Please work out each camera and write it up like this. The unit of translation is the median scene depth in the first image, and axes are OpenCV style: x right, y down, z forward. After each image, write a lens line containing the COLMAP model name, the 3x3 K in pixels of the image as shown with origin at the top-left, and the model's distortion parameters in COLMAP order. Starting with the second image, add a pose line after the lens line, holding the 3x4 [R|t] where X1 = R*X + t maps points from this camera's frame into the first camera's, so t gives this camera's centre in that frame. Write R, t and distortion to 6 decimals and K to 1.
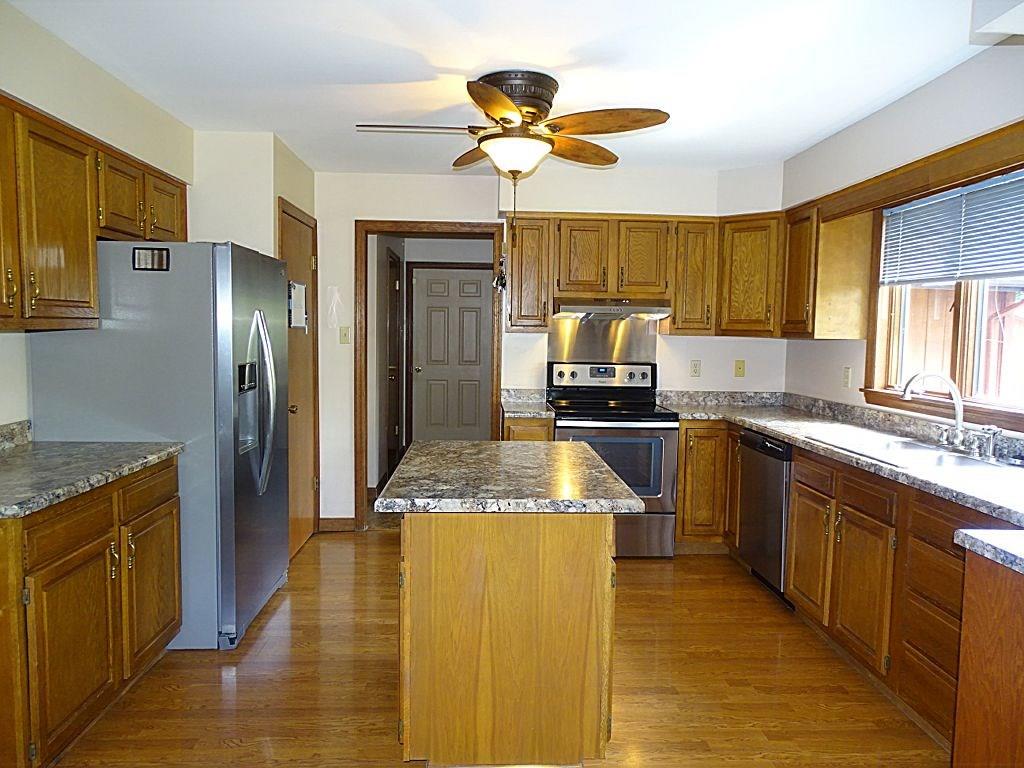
lens RADIAL K [[751.8, 0, 512.0], [0, 751.8, 384.0], [0, 0, 1]] dist [-0.000144, 0.009639]
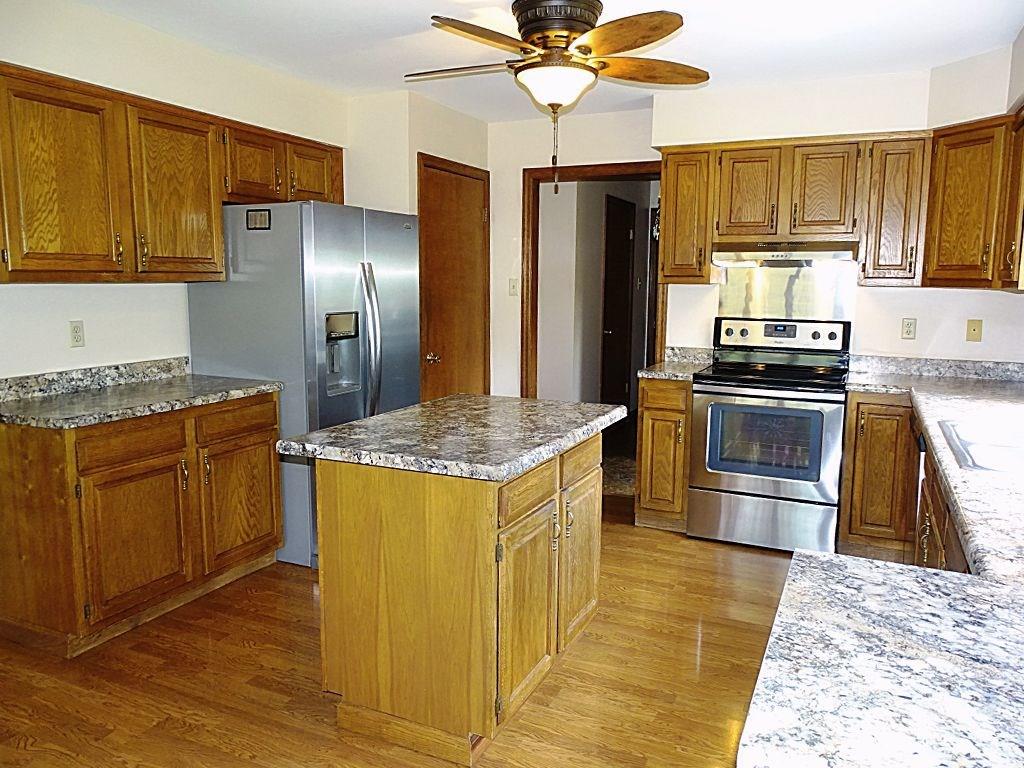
lens RADIAL K [[783.2, 0, 512.0], [0, 783.2, 384.0], [0, 0, 1]] dist [0.004331, -0.002862]
pose [[0.880410, 0.055882, -0.470908, 0.422345], [-0.029557, 0.997568, 0.063121, -0.003858], [0.473291, -0.041654, 0.879921, 0.126493]]
